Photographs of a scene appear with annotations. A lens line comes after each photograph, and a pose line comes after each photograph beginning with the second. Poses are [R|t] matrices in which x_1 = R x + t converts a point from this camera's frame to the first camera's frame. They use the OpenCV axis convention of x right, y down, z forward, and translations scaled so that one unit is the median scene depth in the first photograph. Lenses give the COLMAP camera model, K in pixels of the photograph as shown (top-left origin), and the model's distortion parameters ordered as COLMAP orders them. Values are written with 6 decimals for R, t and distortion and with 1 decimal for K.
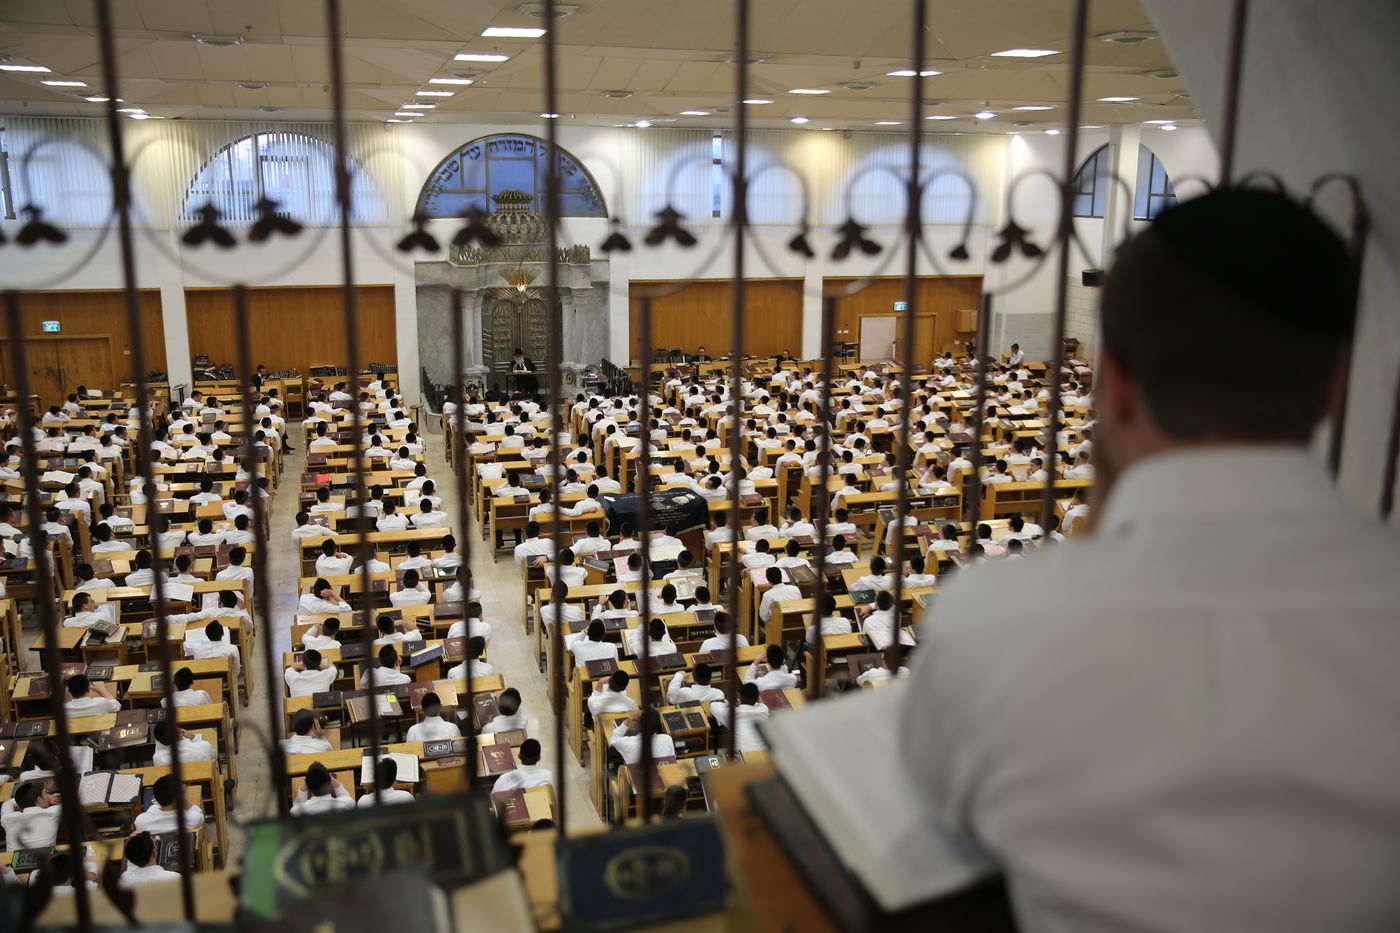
lens RADIAL K [[1252.1, 0, 709.6], [0, 1252.1, 472.1], [0, 0, 1]] dist [-0.028688, 0.095360]
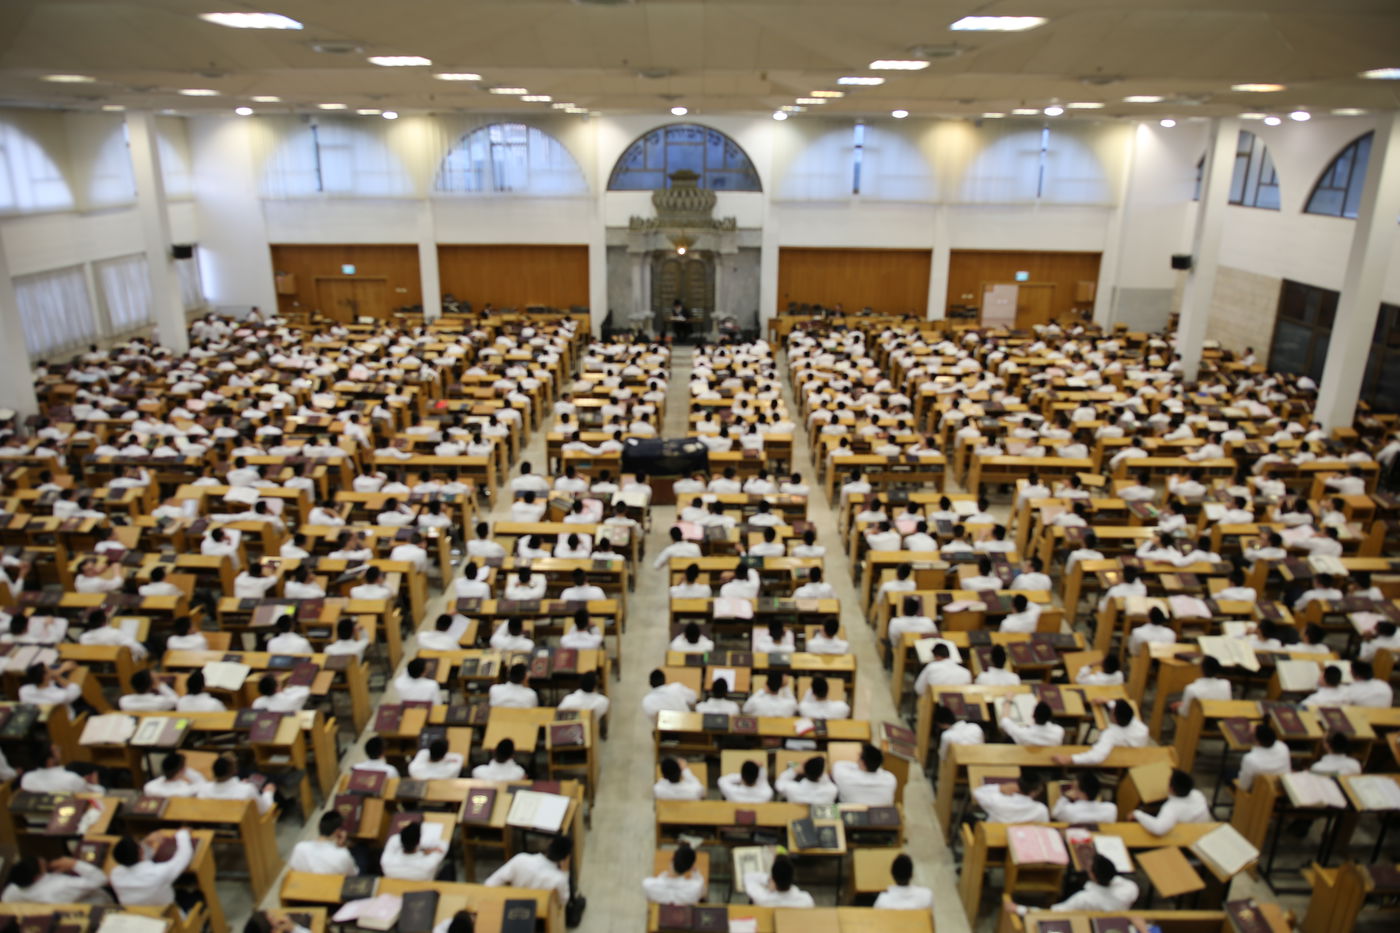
lens RADIAL K [[966.9, 0, 699.7], [0, 966.9, 479.6], [0, 0, 1]] dist [-0.080934, 0.059506]
pose [[0.957409, 0.097924, -0.271624, 0.194678], [-0.068879, 0.991033, 0.114496, -0.043979], [0.280400, -0.090910, 0.955568, 0.102976]]
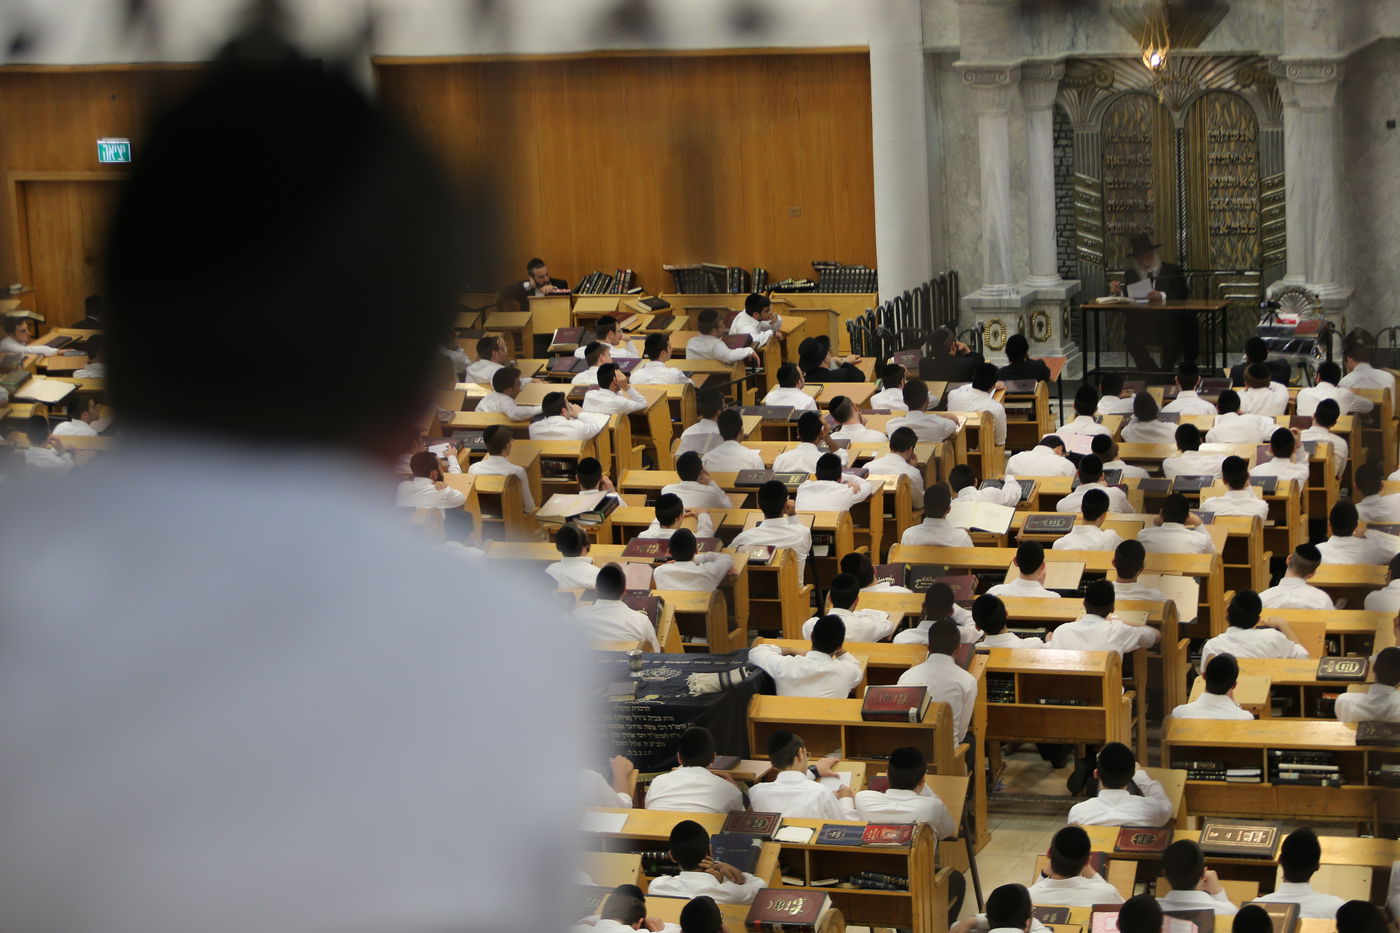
lens RADIAL K [[3795.9, 0, 702.4], [0, 3795.9, 477.0], [0, 0, 1]] dist [-0.031324, 0.000000]
pose [[0.809972, 0.063312, -0.583041, 0.485206], [-0.079325, 0.996847, -0.001953, -0.026894], [0.581079, 0.047831, 0.812440, 0.111608]]
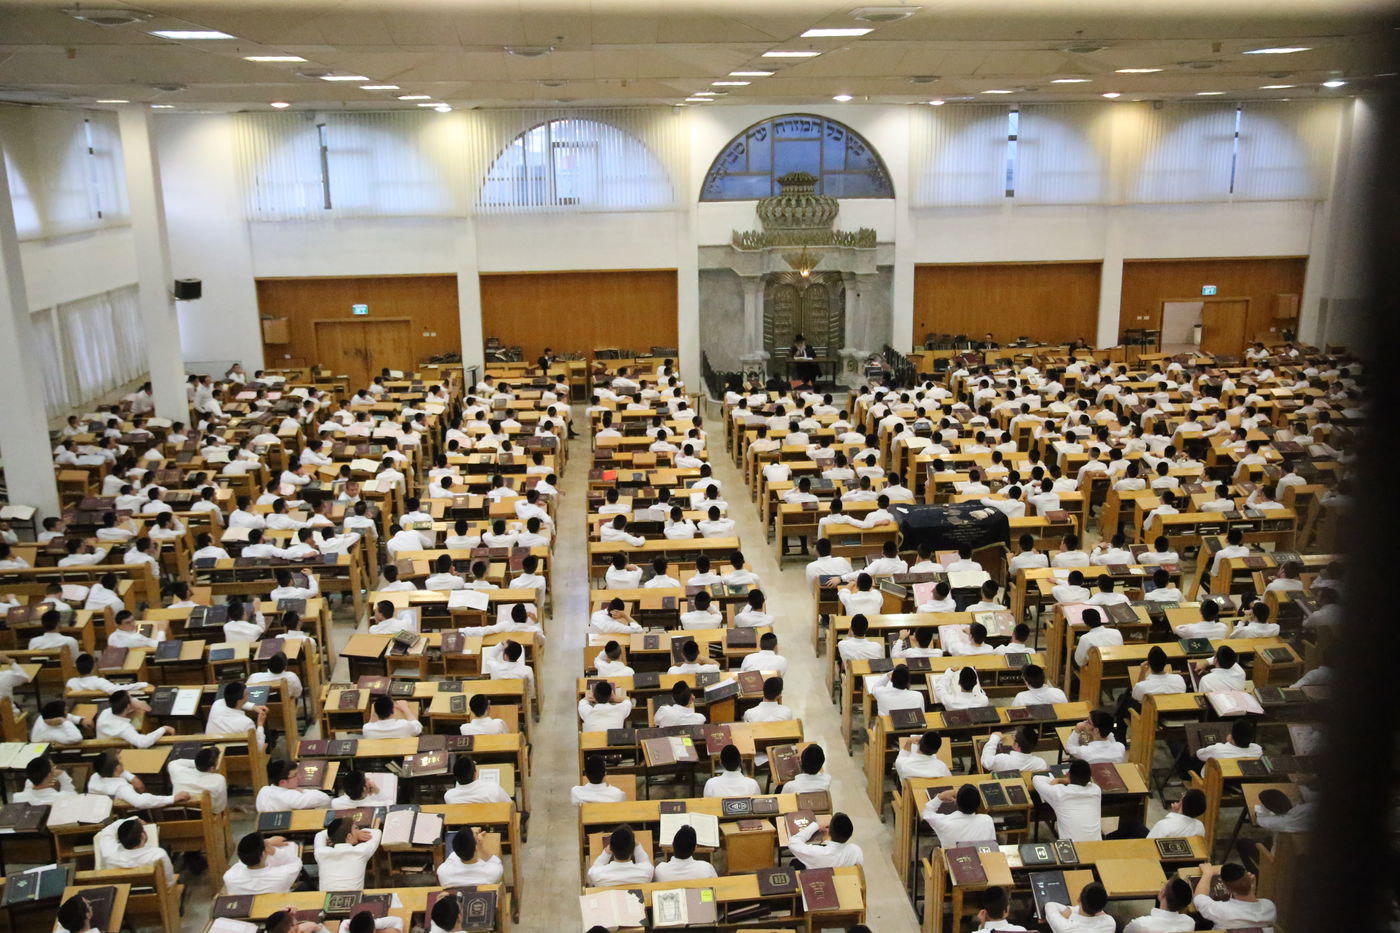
lens RADIAL K [[1252.1, 0, 720.4], [0, 1252.1, 460.4], [0, 0, 1]] dist [-0.028688, 0.095360]
pose [[0.979974, 0.031301, -0.196648, -0.024342], [-0.027514, 0.999380, 0.021963, -0.027305], [0.197214, -0.016113, 0.980228, 0.036901]]
